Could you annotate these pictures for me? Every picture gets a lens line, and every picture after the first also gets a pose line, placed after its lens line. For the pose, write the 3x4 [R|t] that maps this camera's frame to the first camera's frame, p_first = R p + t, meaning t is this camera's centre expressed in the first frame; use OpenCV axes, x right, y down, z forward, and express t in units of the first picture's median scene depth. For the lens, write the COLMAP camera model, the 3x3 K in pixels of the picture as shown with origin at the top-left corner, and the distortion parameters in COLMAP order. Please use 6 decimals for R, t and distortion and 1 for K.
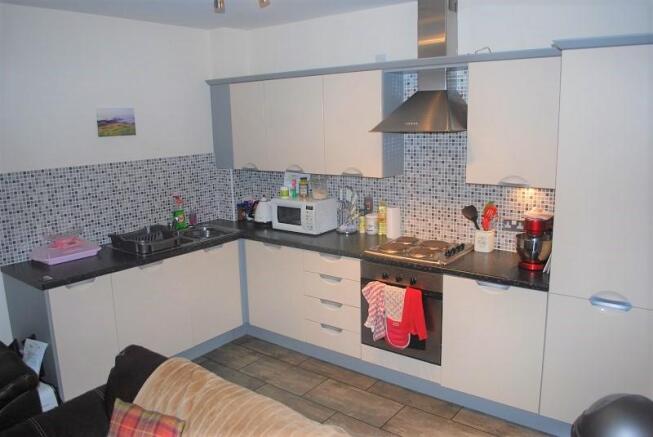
lens RADIAL K [[515.4, 0, 327.9], [0, 515.4, 217.9], [0, 0, 1]] dist [-0.077001, 0.001184]
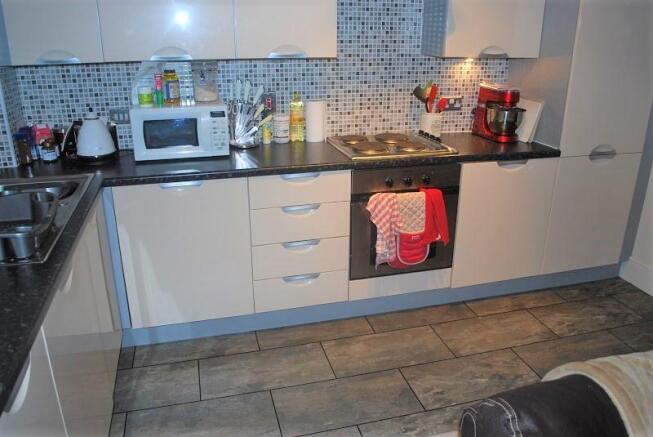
lens RADIAL K [[515.4, 0, 331.9], [0, 515.4, 215.5], [0, 0, 1]] dist [-0.077001, 0.001184]
pose [[0.600386, -0.250298, 0.759531, -0.498487], [0.131605, 0.967733, 0.214880, -0.017295], [-0.788807, -0.029053, 0.613954, 0.540555]]
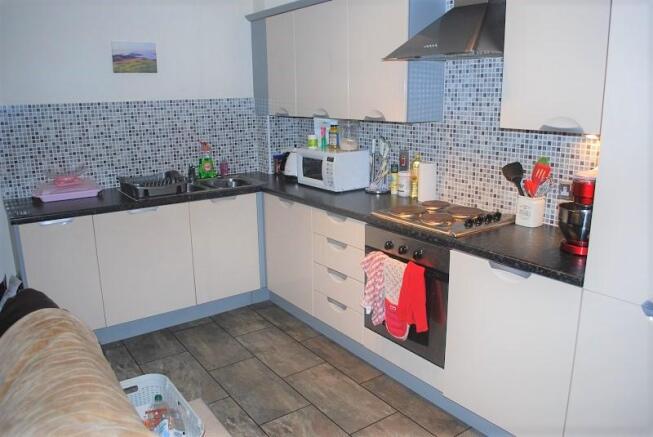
lens RADIAL K [[515.4, 0, 326.7], [0, 515.4, 221.4], [0, 0, 1]] dist [-0.077001, 0.001184]
pose [[0.957134, 0.081453, -0.277956, 0.216713], [-0.065512, 0.995655, 0.066183, 0.028130], [0.282139, -0.045136, 0.958311, 0.205331]]
